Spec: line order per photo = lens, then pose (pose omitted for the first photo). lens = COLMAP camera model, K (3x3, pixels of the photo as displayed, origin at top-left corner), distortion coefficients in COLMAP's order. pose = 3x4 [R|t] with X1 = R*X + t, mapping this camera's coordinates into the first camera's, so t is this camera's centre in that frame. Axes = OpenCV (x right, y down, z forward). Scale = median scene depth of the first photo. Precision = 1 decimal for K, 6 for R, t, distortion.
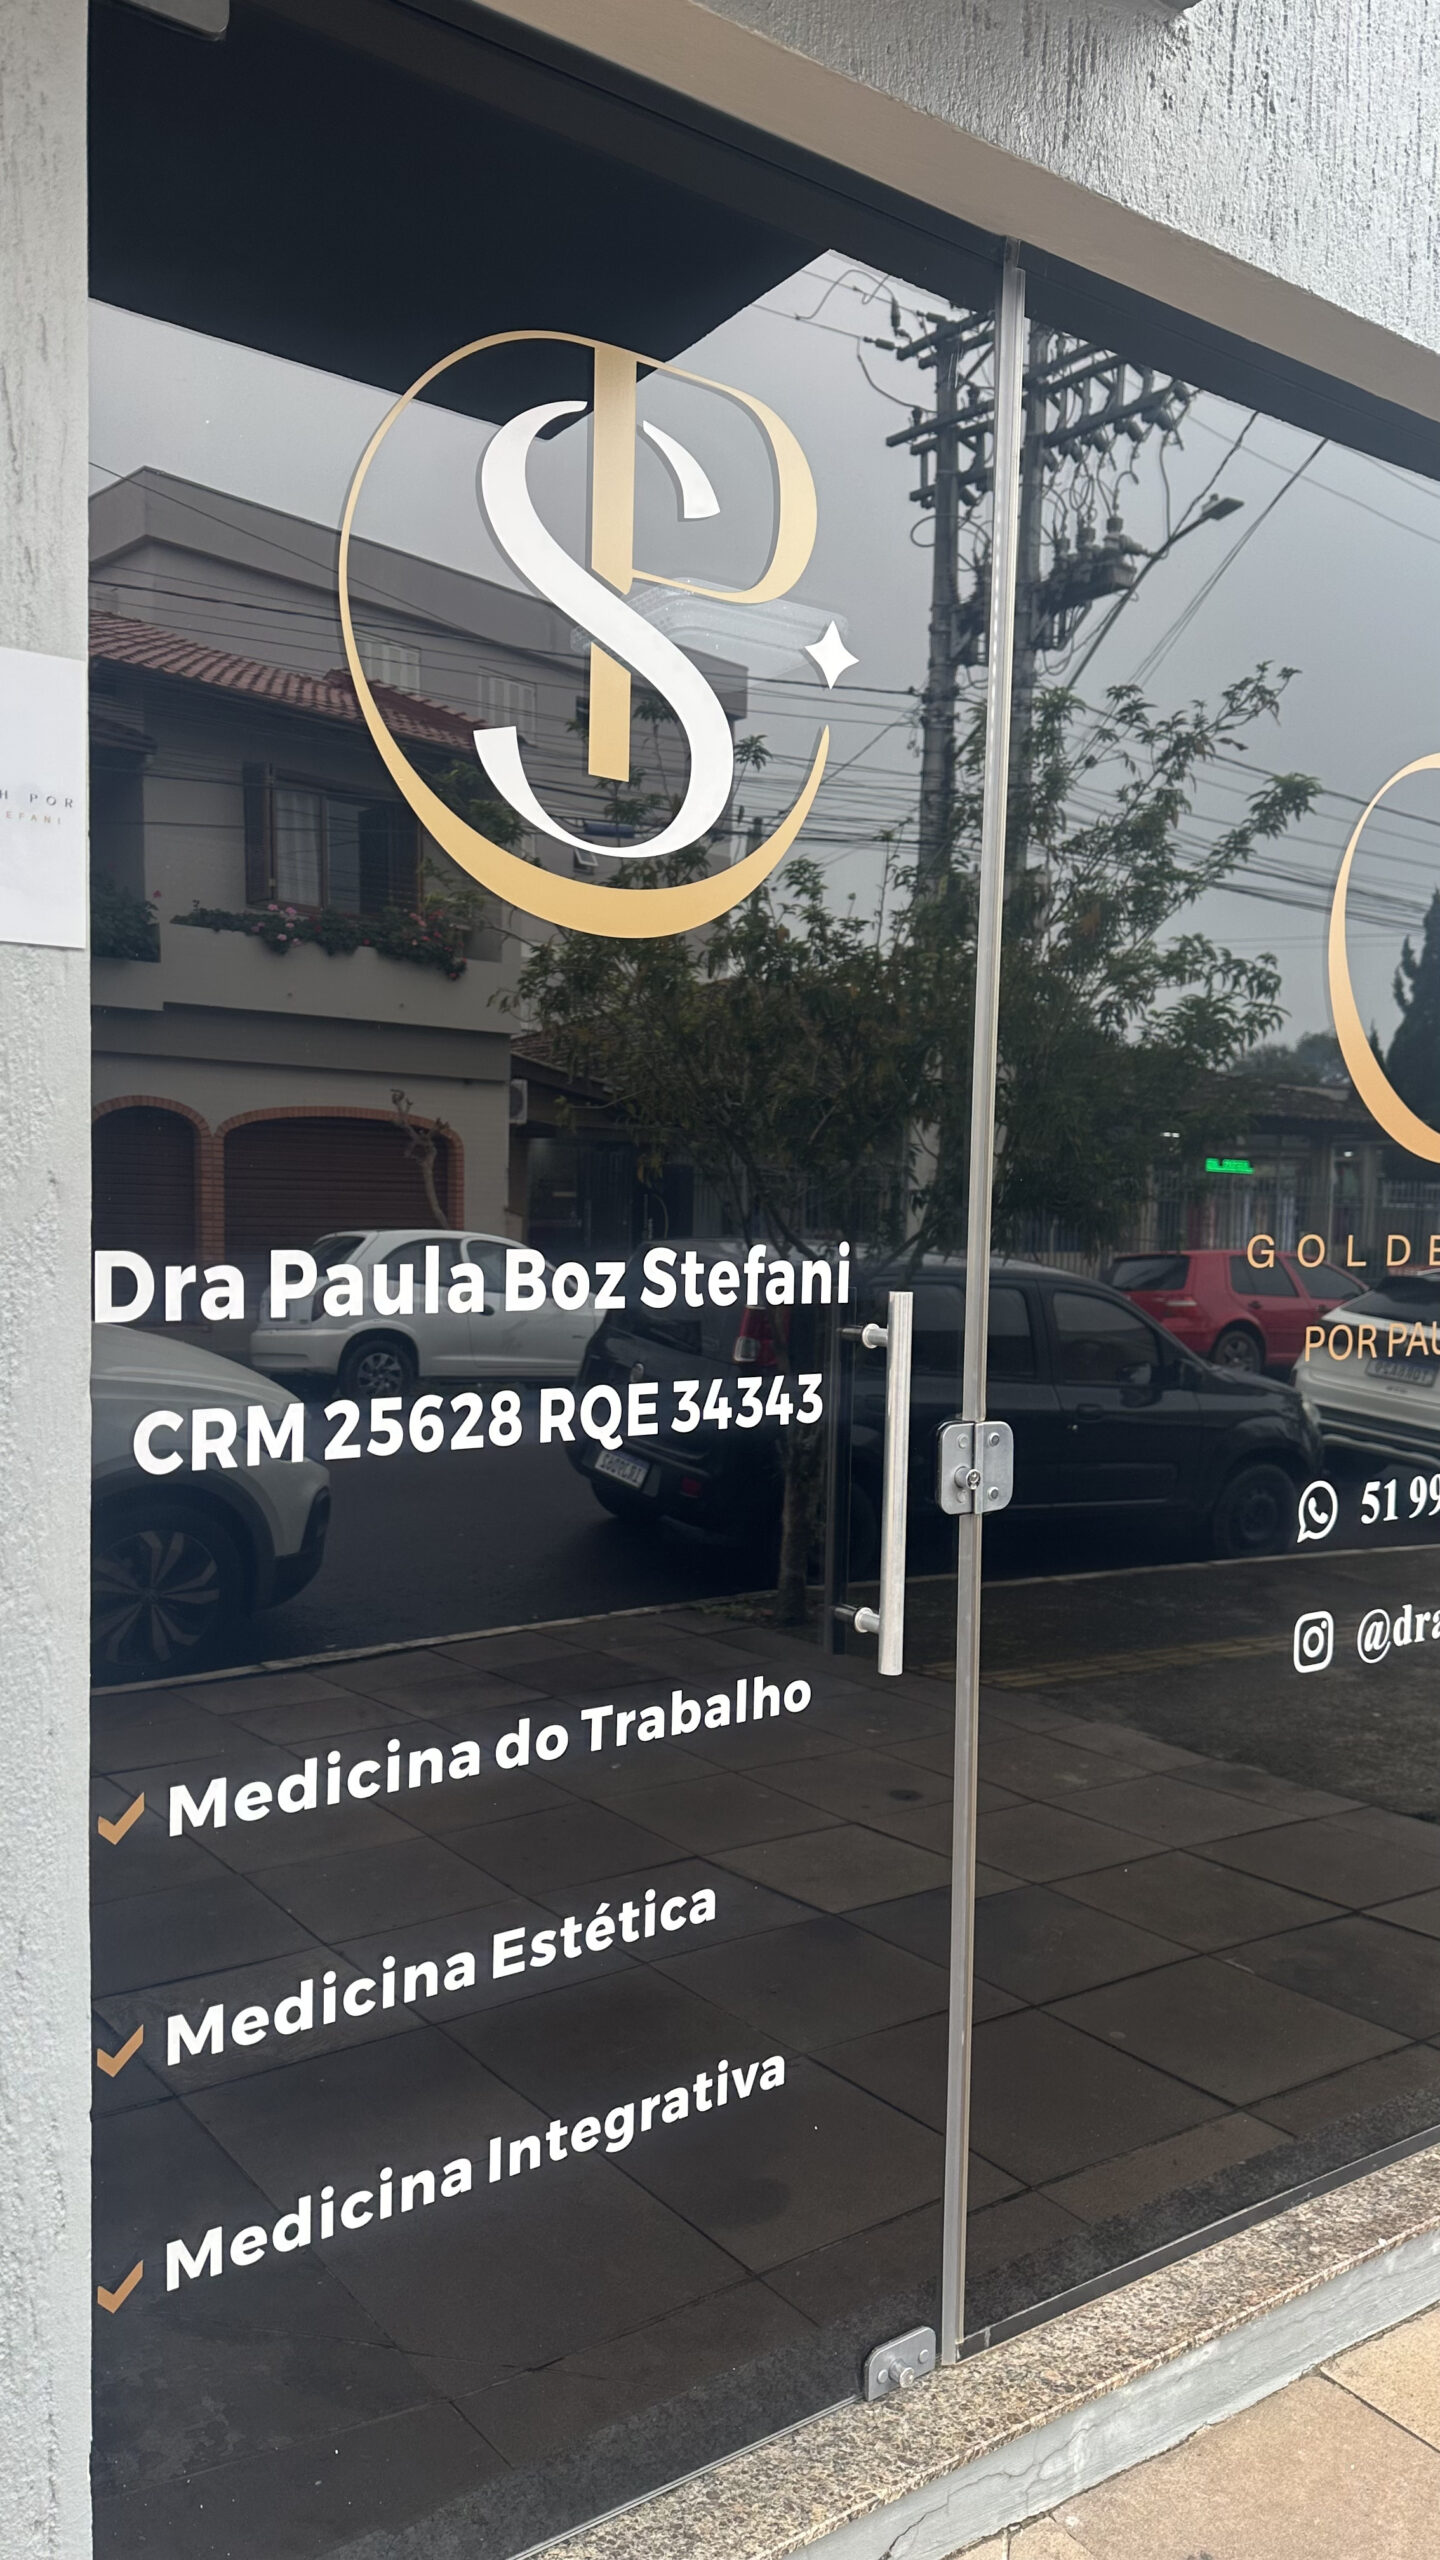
lens RADIAL K [[1760.4, 0, 707.9], [0, 1760.4, 1289.0], [0, 0, 1]] dist [0.120255, -0.176505]
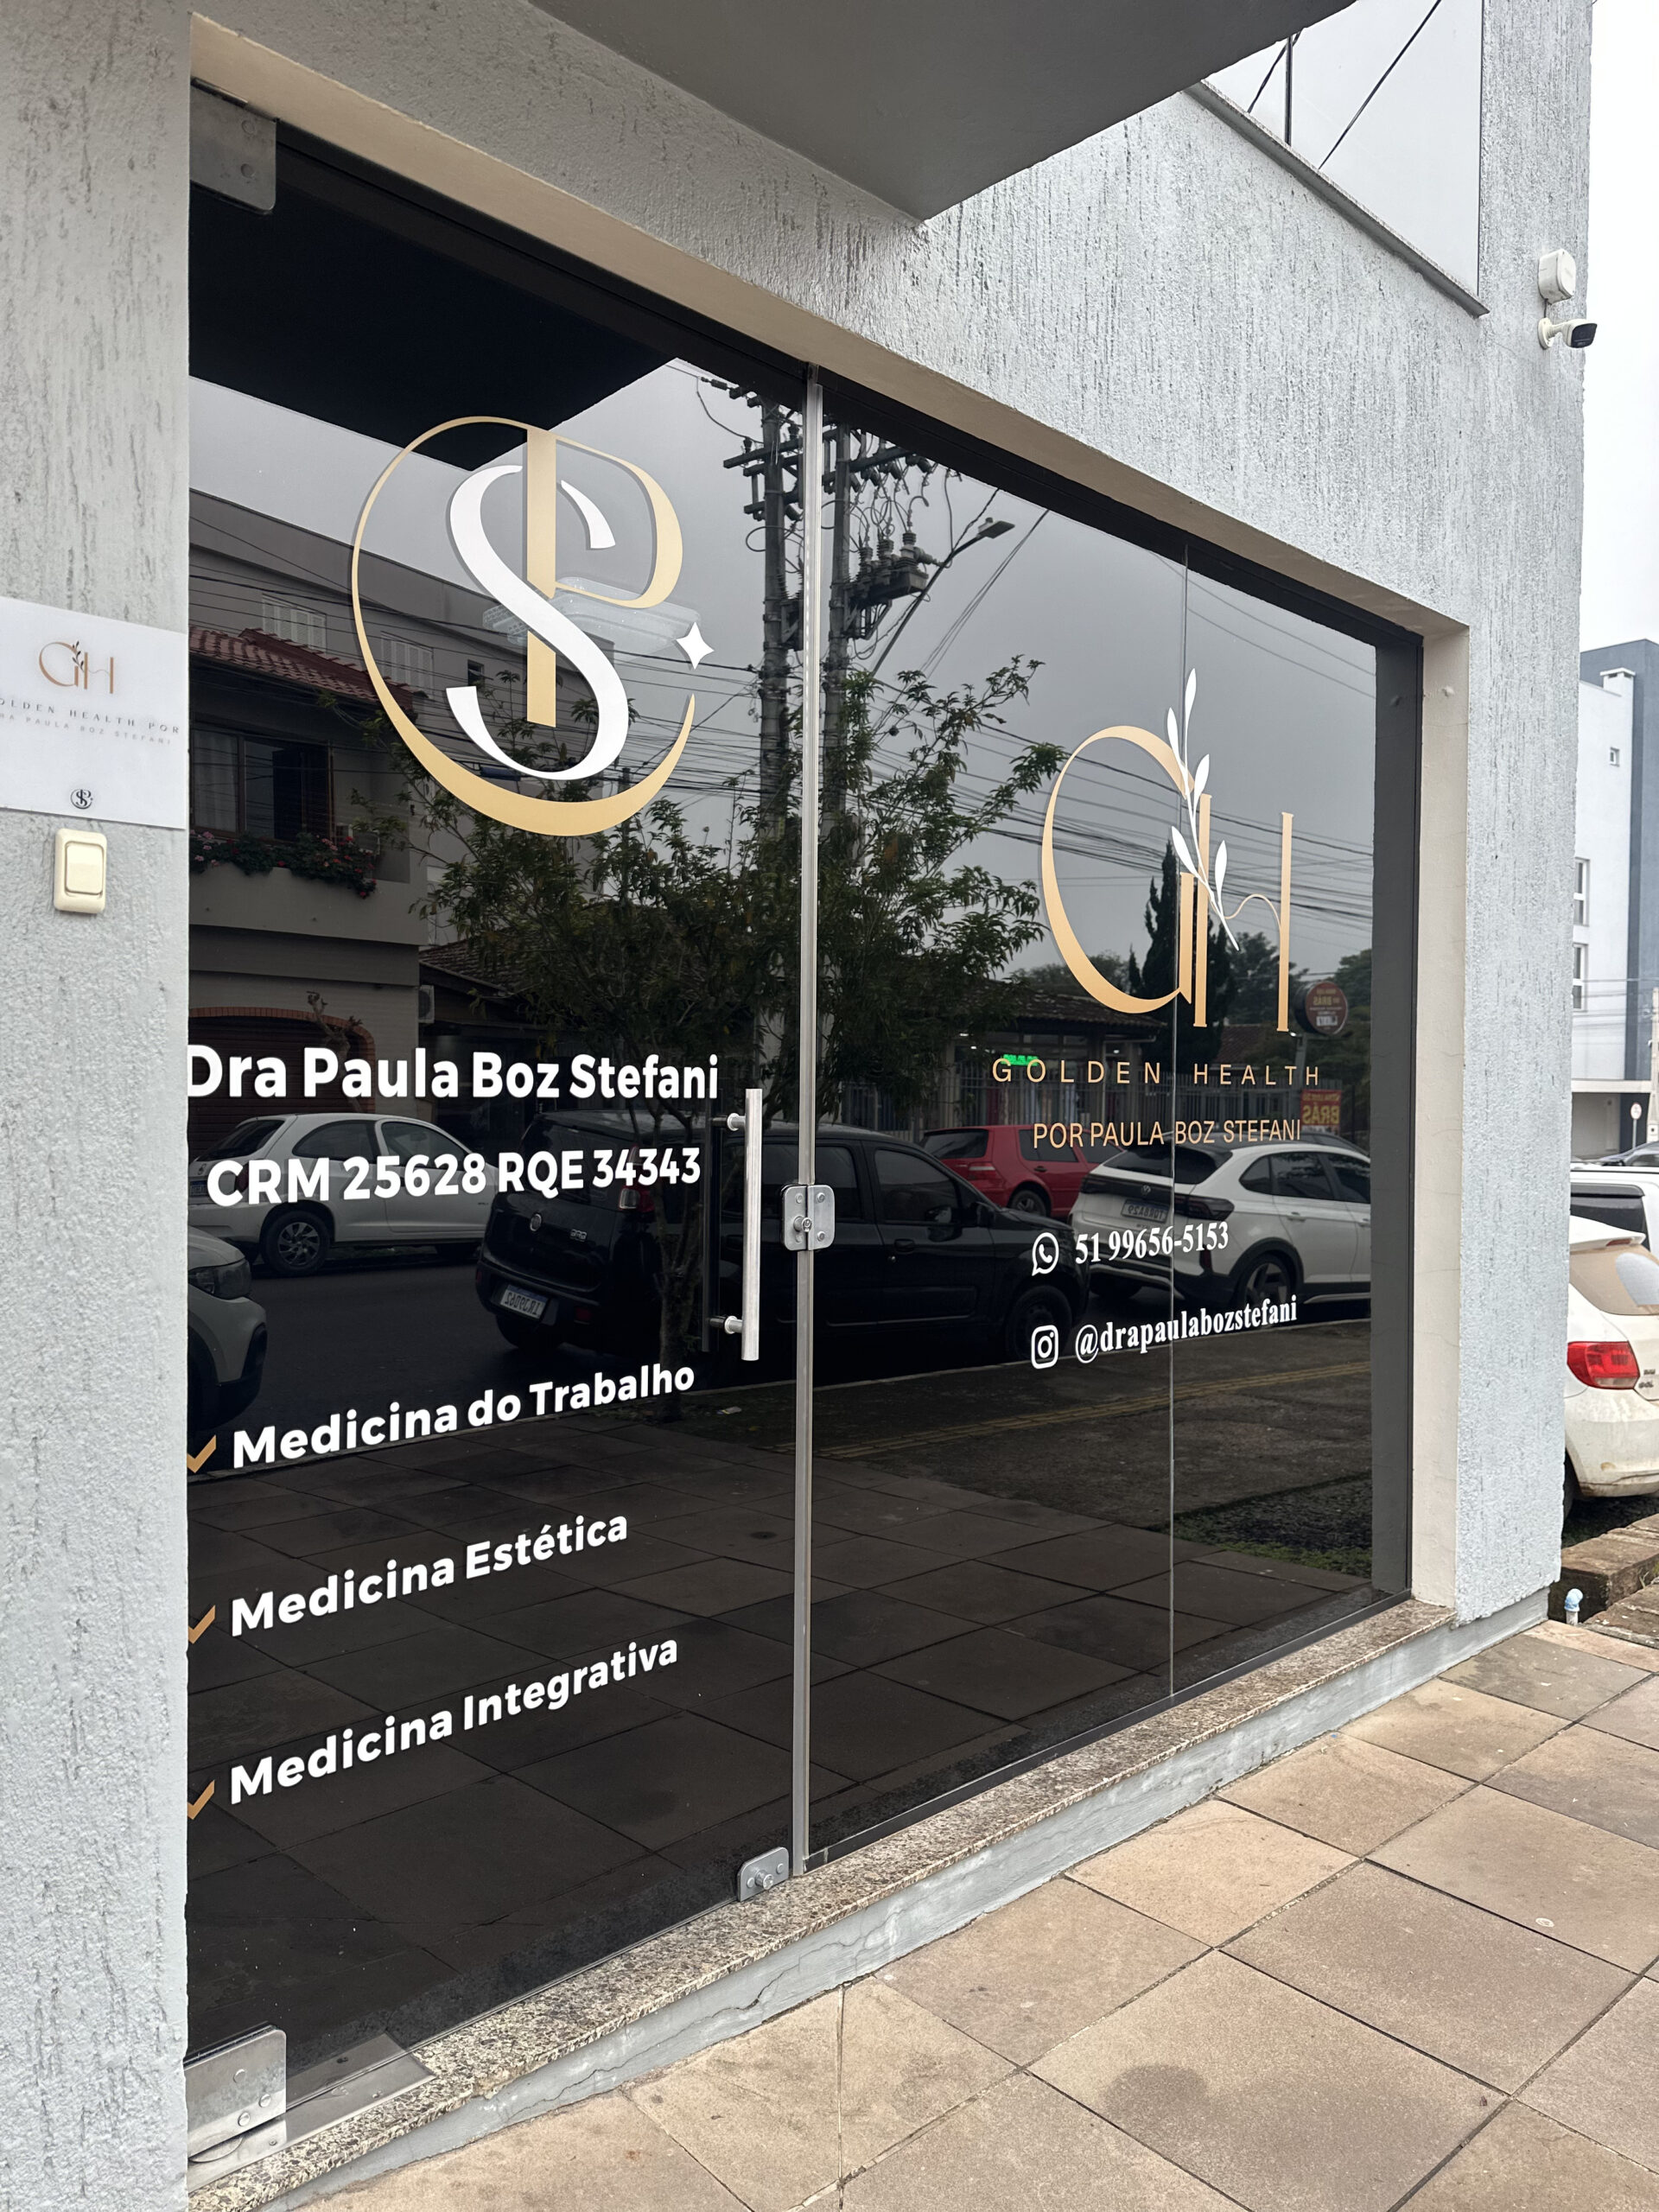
lens RADIAL K [[1514.0, 0, 829.5], [0, 1514.0, 1106.0], [0, 0, 1]] dist [0.174271, -0.317227]
pose [[0.987015, -0.013418, 0.160068, -0.025323], [0.020326, 0.998928, -0.041594, 0.065124], [-0.159338, 0.044307, 0.986229, -0.209221]]
